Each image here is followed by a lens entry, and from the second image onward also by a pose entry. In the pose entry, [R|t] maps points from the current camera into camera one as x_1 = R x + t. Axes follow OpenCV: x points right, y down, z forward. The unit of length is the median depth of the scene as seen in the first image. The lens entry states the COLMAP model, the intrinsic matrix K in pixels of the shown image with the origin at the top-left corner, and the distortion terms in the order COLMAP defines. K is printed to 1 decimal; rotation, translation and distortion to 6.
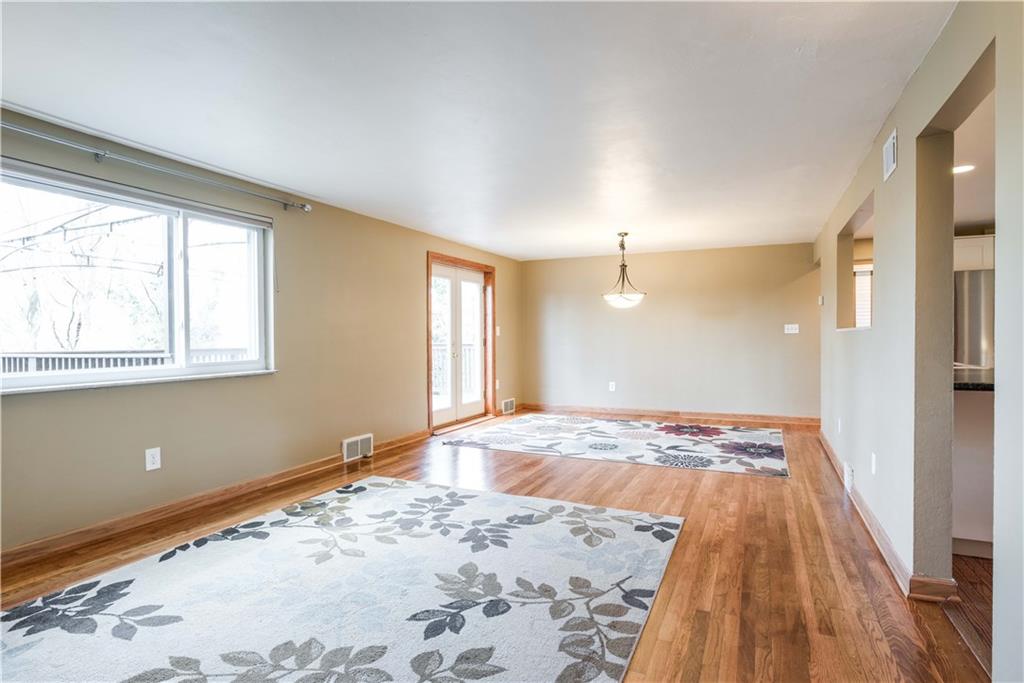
lens RADIAL K [[532.4, 0, 512.0], [0, 532.4, 341.5], [0, 0, 1]] dist [-0.018657, 0.000829]
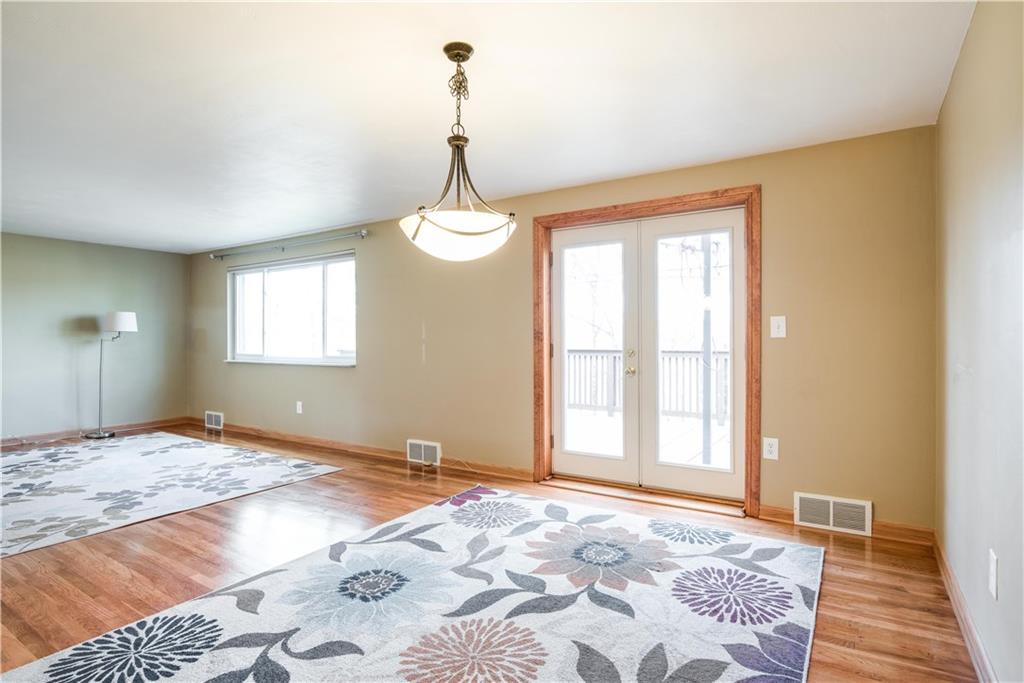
lens RADIAL K [[532.4, 0, 512.0], [0, 532.4, 341.5], [0, 0, 1]] dist [-0.018657, 0.000829]
pose [[-0.131900, 0.007809, -0.991232, 0.663033], [-0.009619, 0.999912, 0.009157, -0.015003], [0.991216, 0.010743, -0.131814, 1.294864]]
